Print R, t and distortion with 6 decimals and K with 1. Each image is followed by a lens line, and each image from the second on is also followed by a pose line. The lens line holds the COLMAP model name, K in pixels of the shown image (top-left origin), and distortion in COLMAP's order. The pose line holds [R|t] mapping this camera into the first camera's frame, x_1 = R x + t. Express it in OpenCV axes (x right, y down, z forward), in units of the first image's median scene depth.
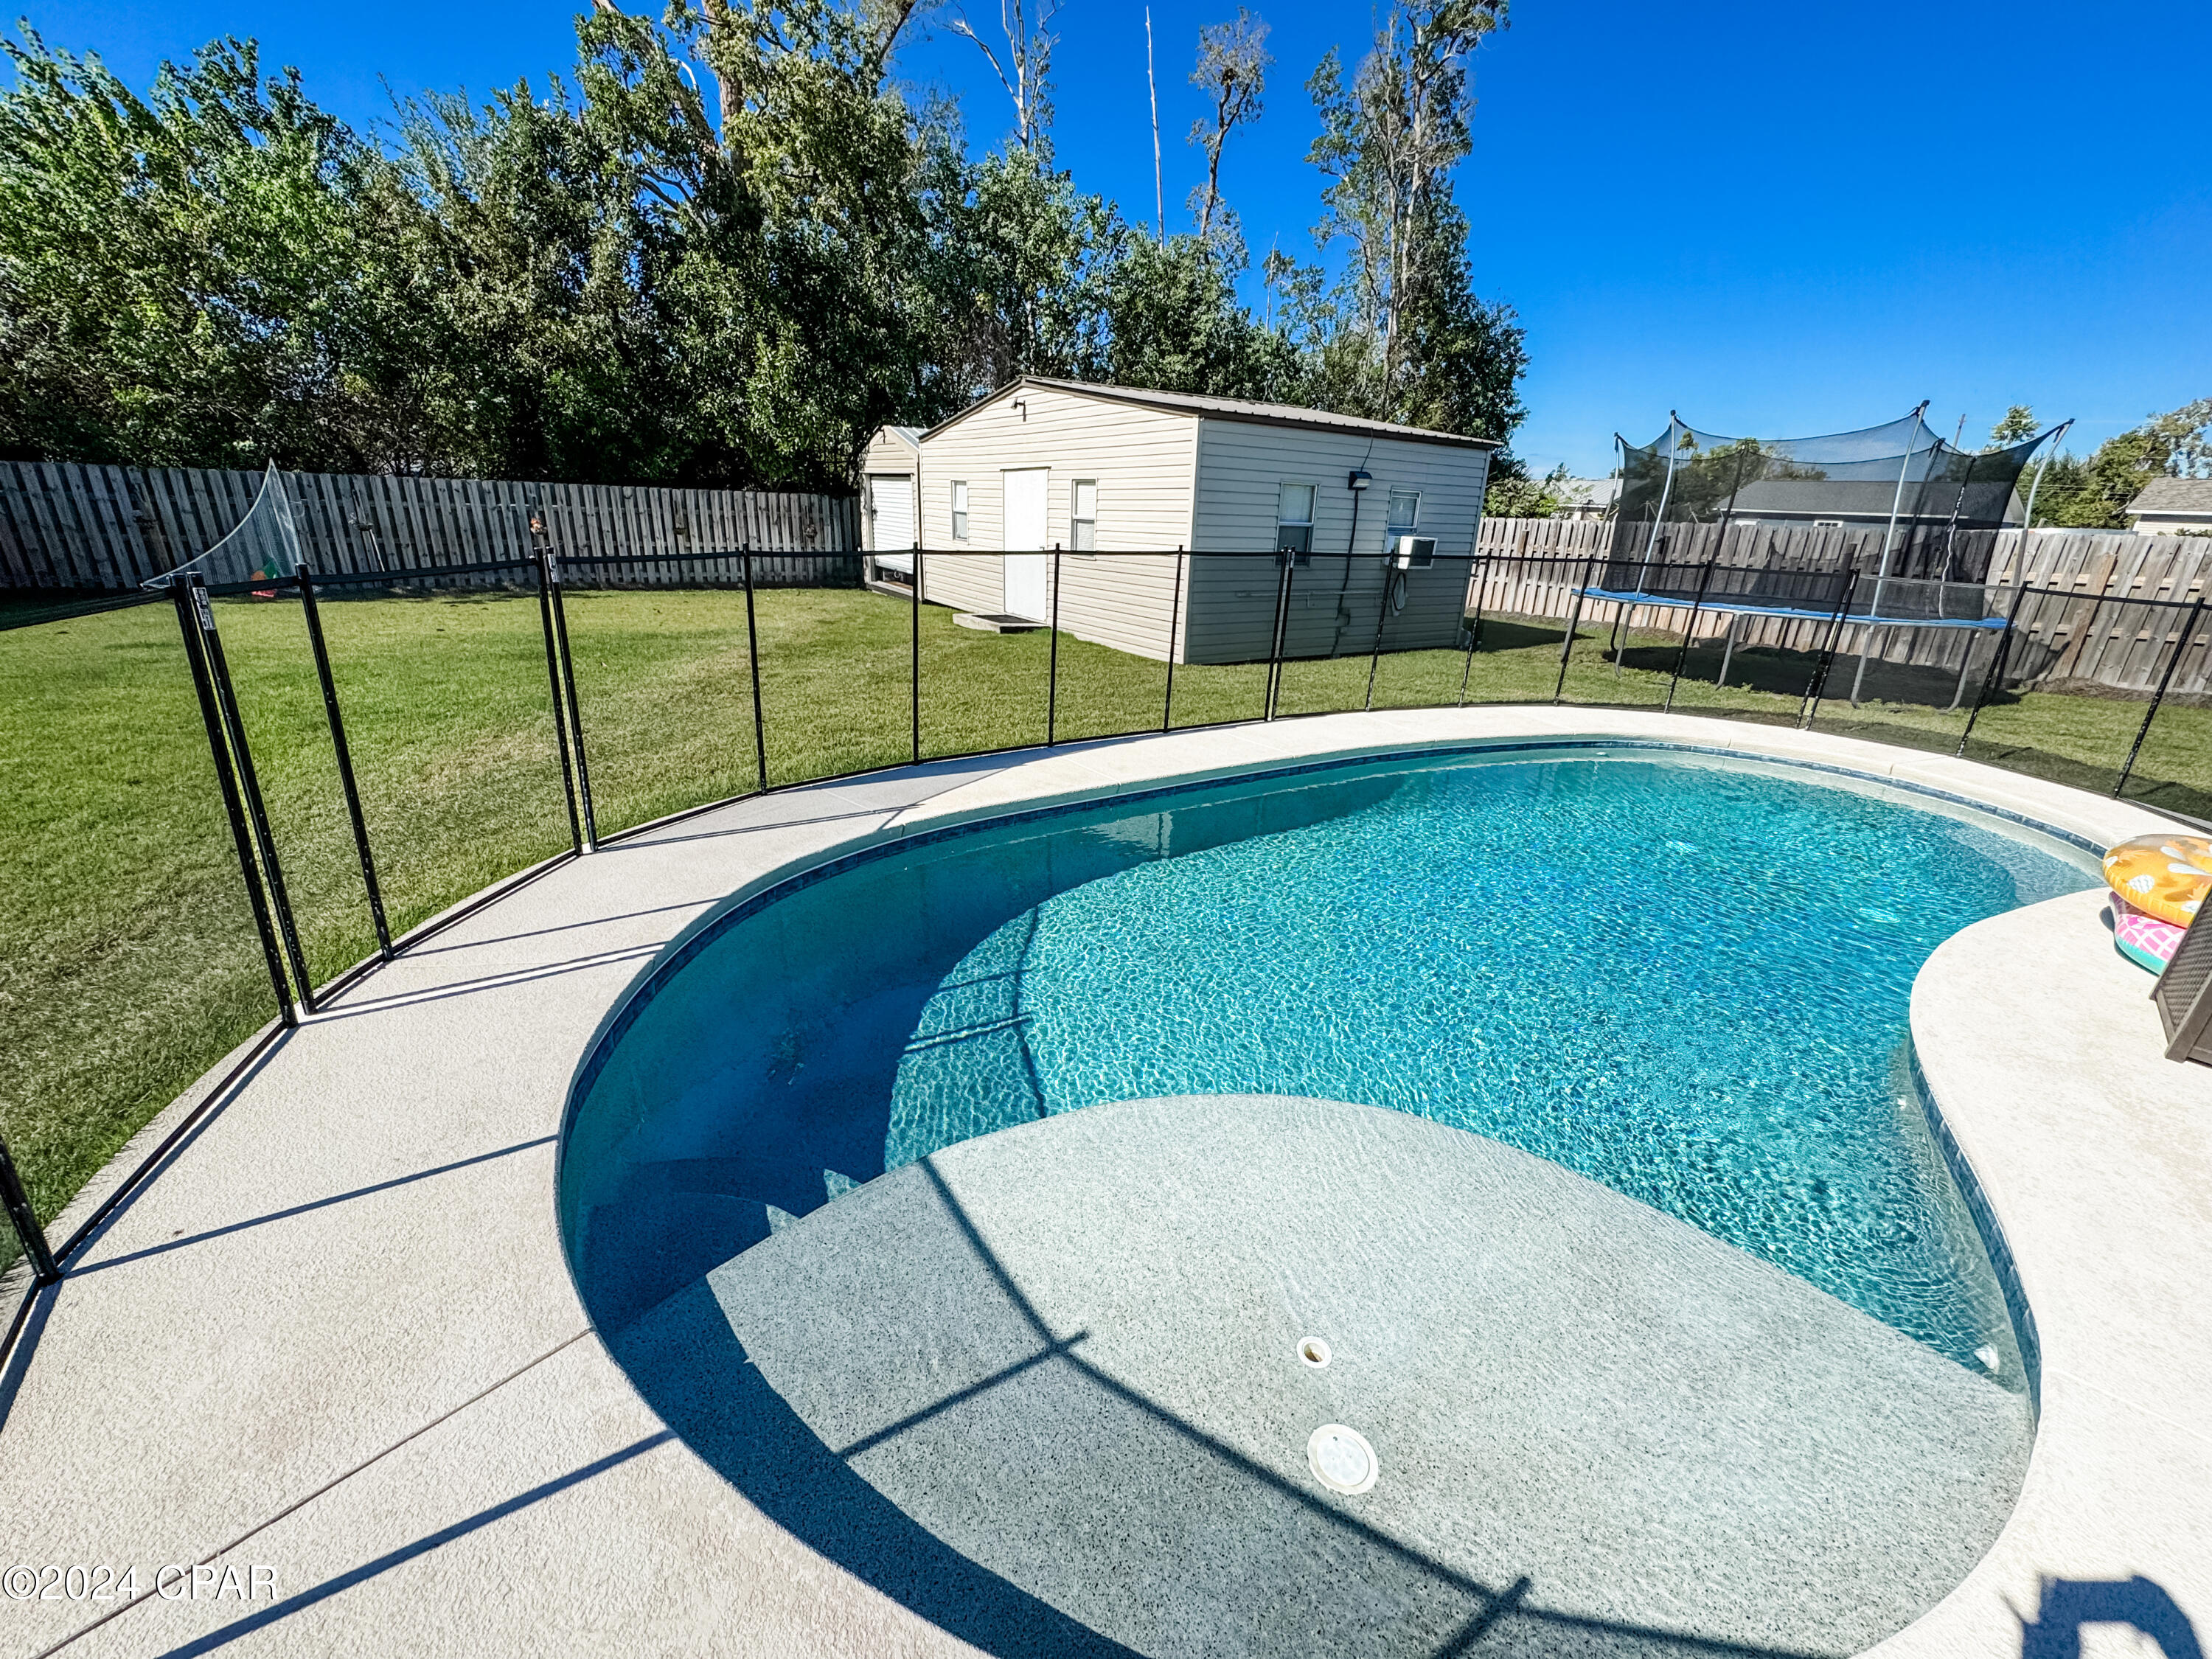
lens RADIAL K [[888.7, 0, 1094.3], [0, 888.7, 830.5], [0, 0, 1]] dist [-0.001822, -0.000384]
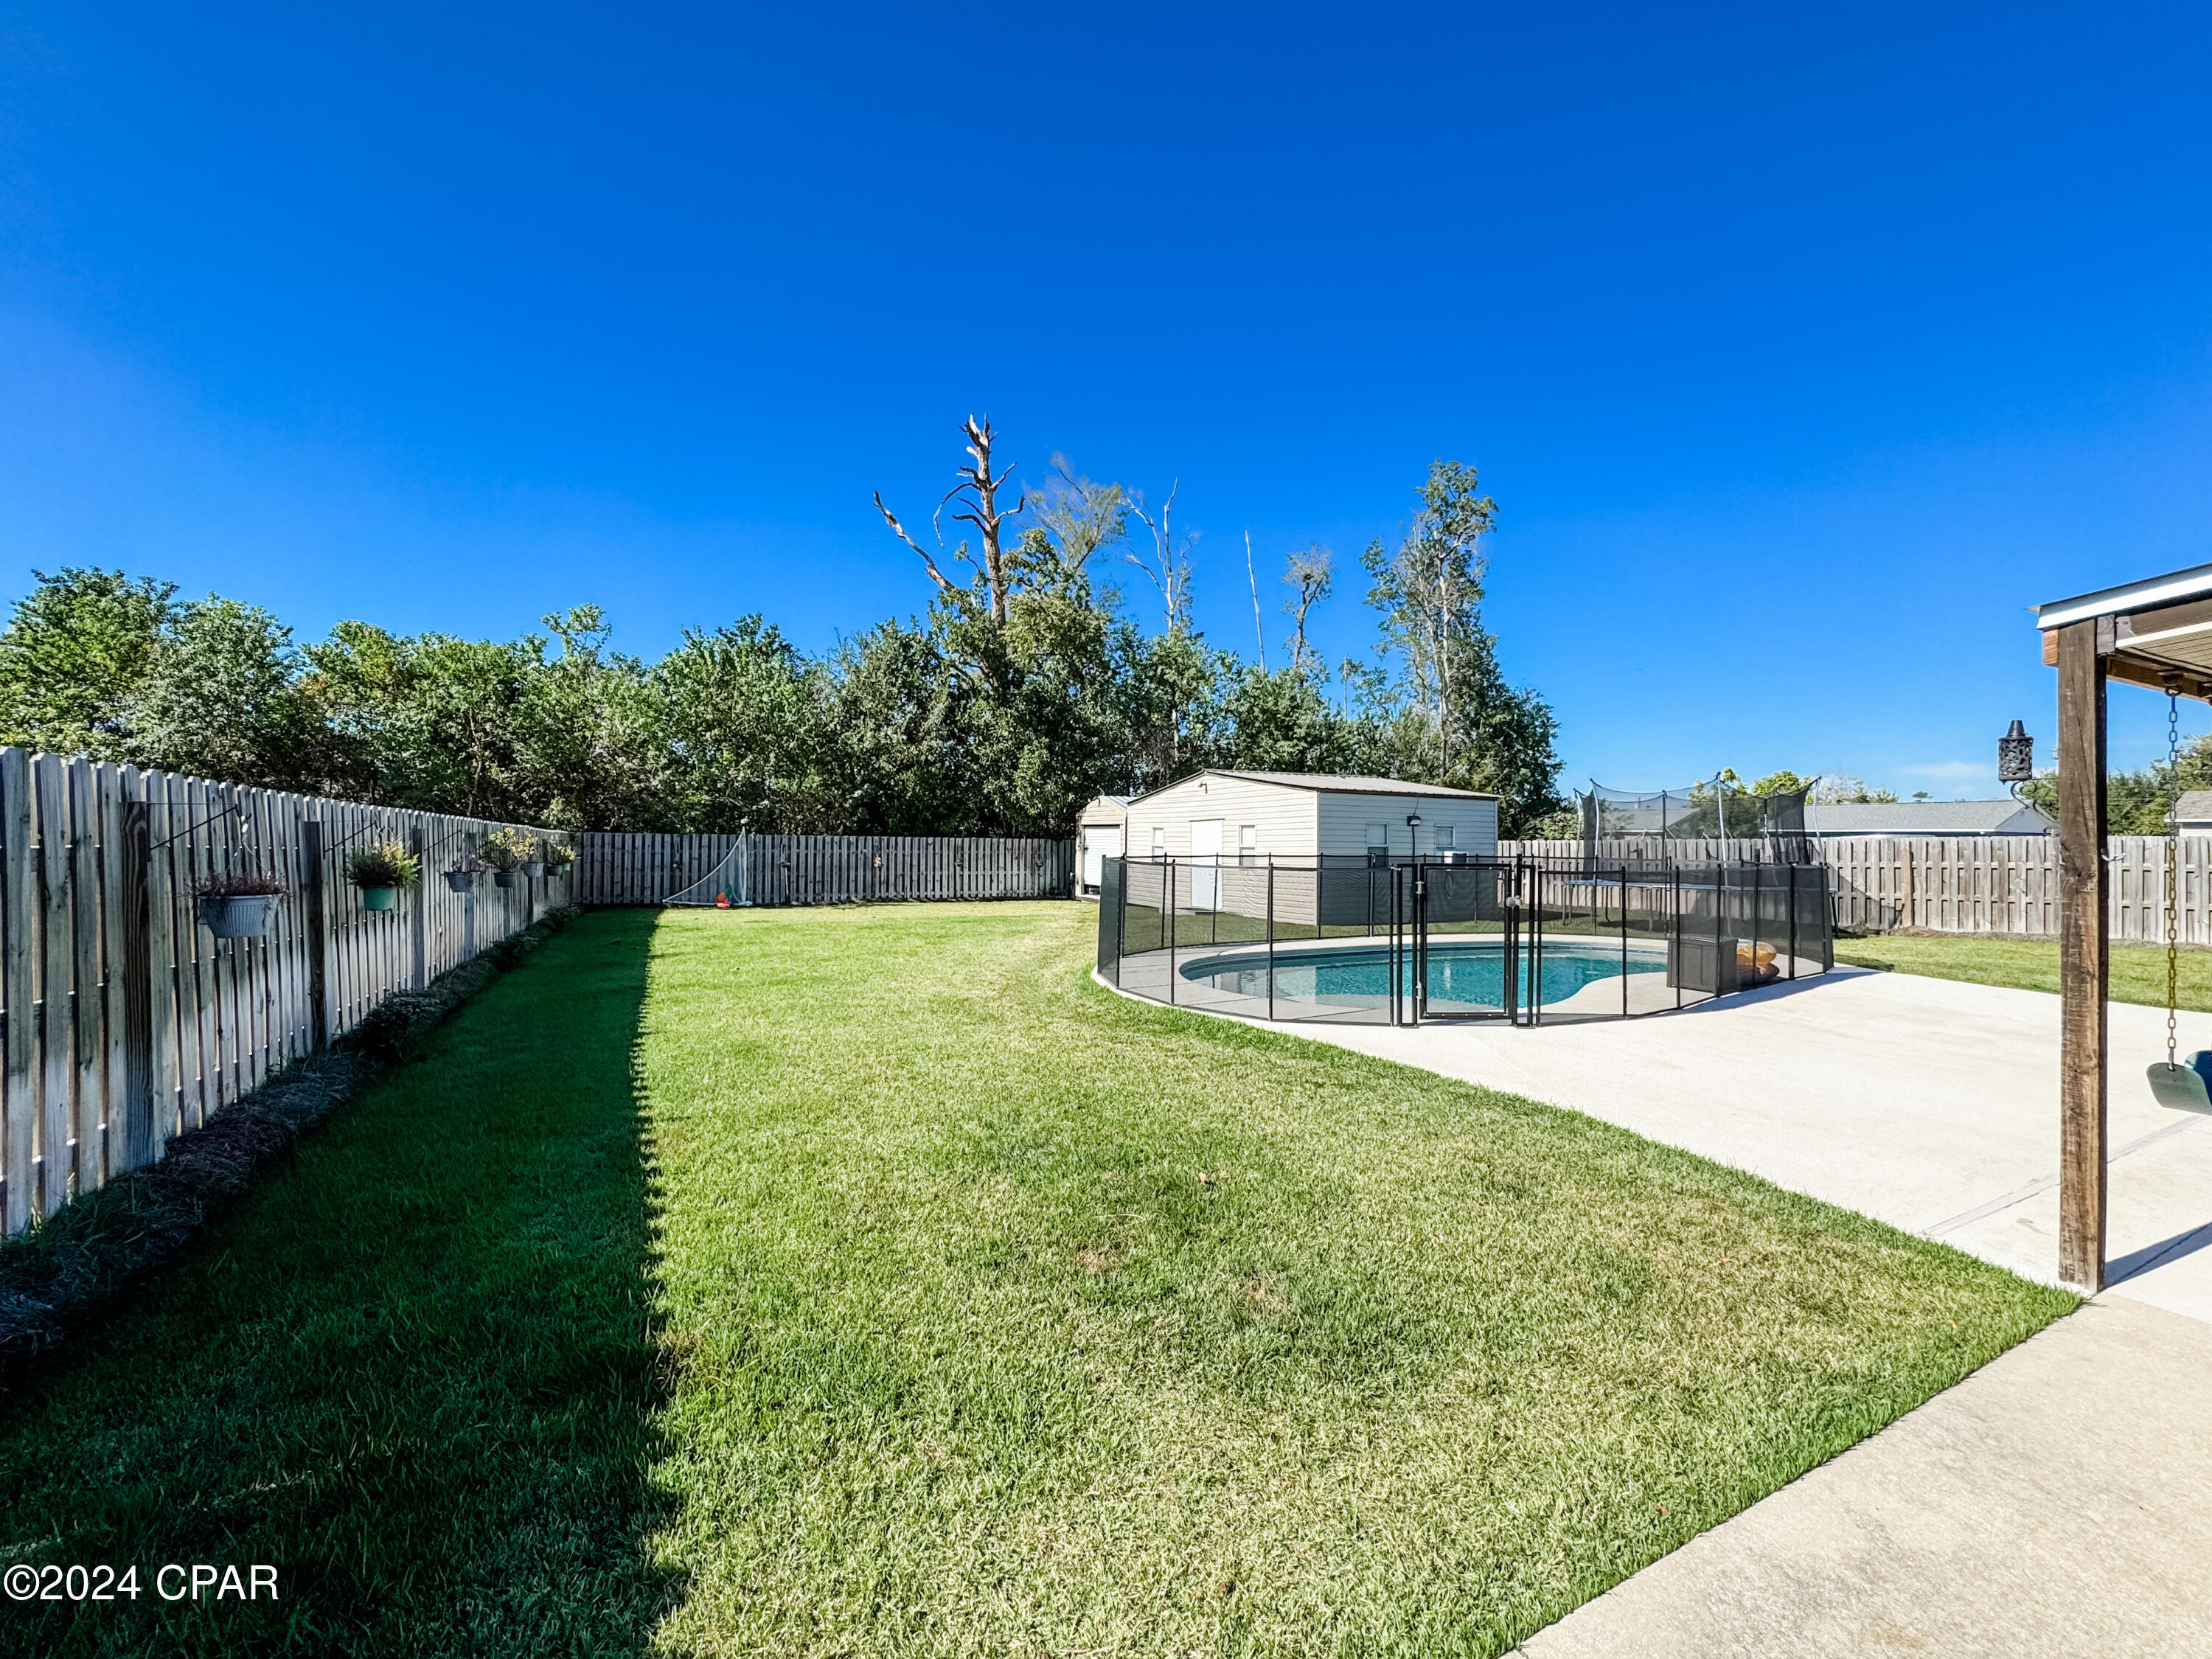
lens RADIAL K [[888.7, 0, 1094.3], [0, 888.7, 830.5], [0, 0, 1]] dist [-0.001822, -0.000384]
pose [[0.993730, -0.029835, -0.107748, -0.064143], [-0.010898, 0.933299, -0.358934, 0.120984], [0.111270, 0.357858, 0.927123, -0.320851]]
